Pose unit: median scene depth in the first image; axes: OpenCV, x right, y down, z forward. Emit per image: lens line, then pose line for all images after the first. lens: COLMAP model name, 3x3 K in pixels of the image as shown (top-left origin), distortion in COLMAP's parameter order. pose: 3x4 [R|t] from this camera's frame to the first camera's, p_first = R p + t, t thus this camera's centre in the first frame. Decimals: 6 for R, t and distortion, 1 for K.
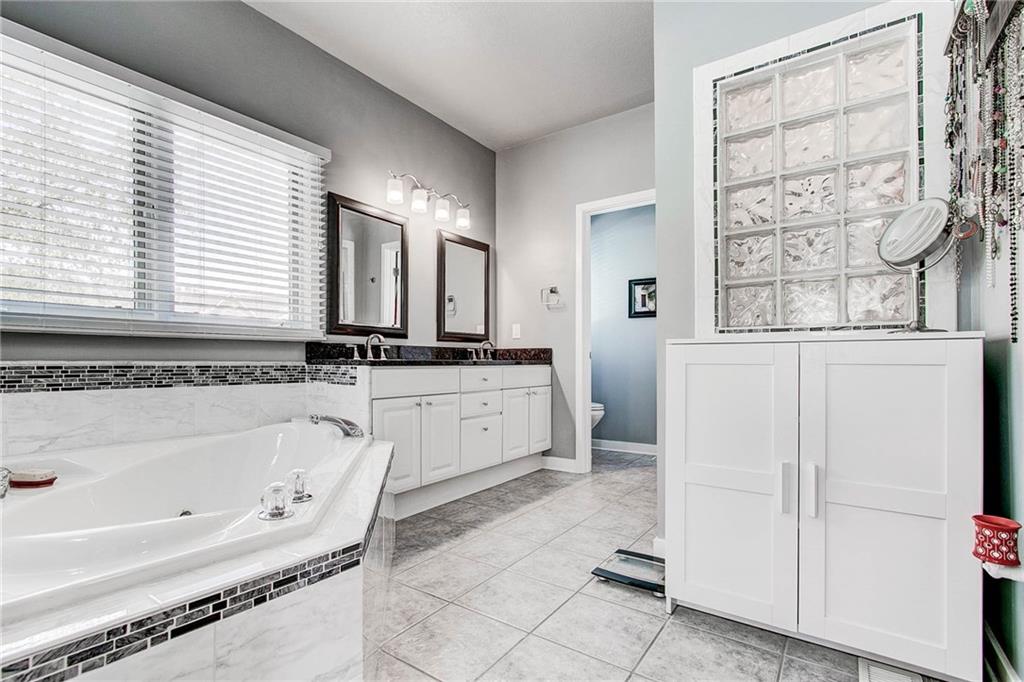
lens RADIAL K [[485.1, 0, 502.5], [0, 485.1, 361.9], [0, 0, 1]] dist [0.002364, 0.000676]
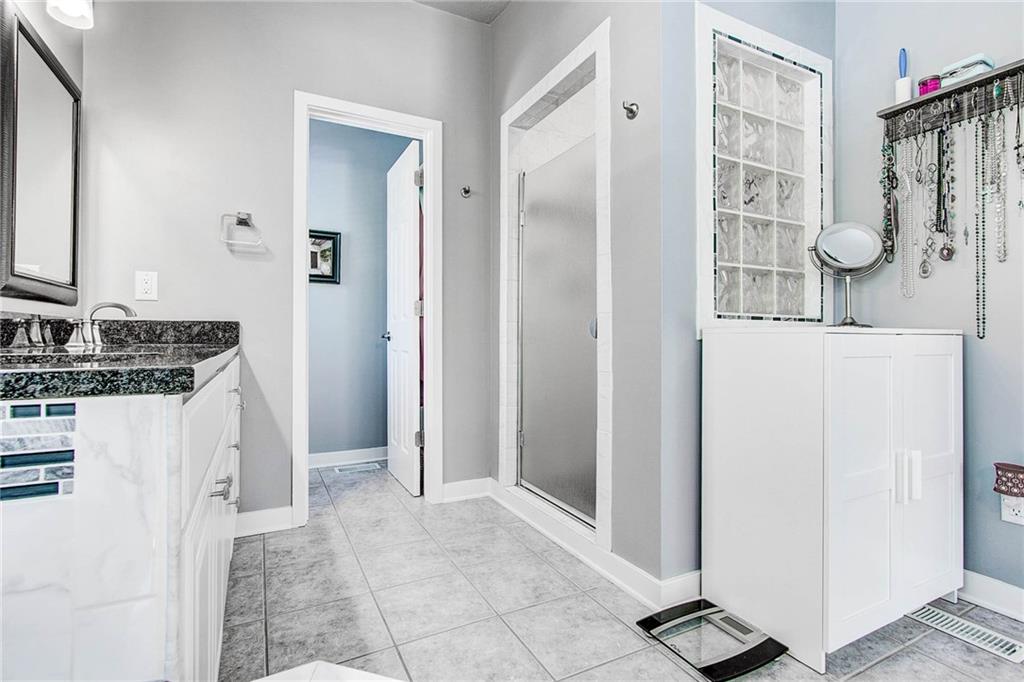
lens RADIAL K [[478.9, 0, 506.7], [0, 478.9, 334.0], [0, 0, 1]] dist [0.000172, 0.000133]
pose [[0.462753, 0.005579, 0.886469, -0.365346], [-0.002677, 0.999984, -0.004896, -0.017906], [-0.886483, -0.000107, 0.462761, 0.678479]]
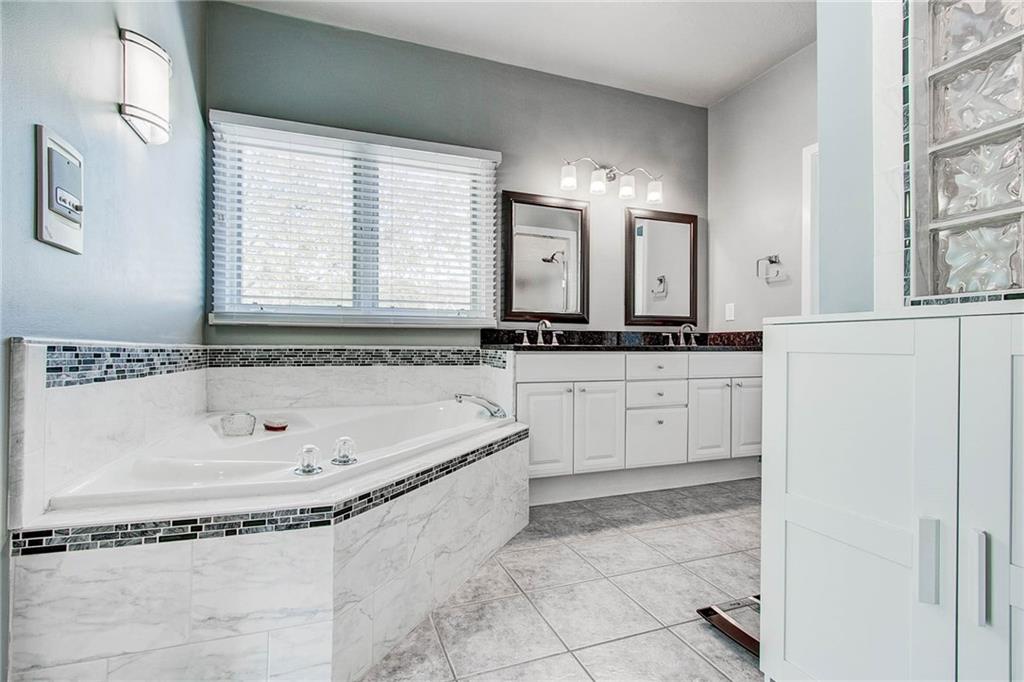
lens RADIAL K [[477.4, 0, 496.1], [0, 477.4, 346.6], [0, 0, 1]] dist [-0.000112, 0.000100]
pose [[0.823555, 0.004330, -0.567220, 0.254863], [-0.004280, 0.999990, 0.001419, -0.001824], [0.567220, 0.001259, 0.823565, 0.114904]]
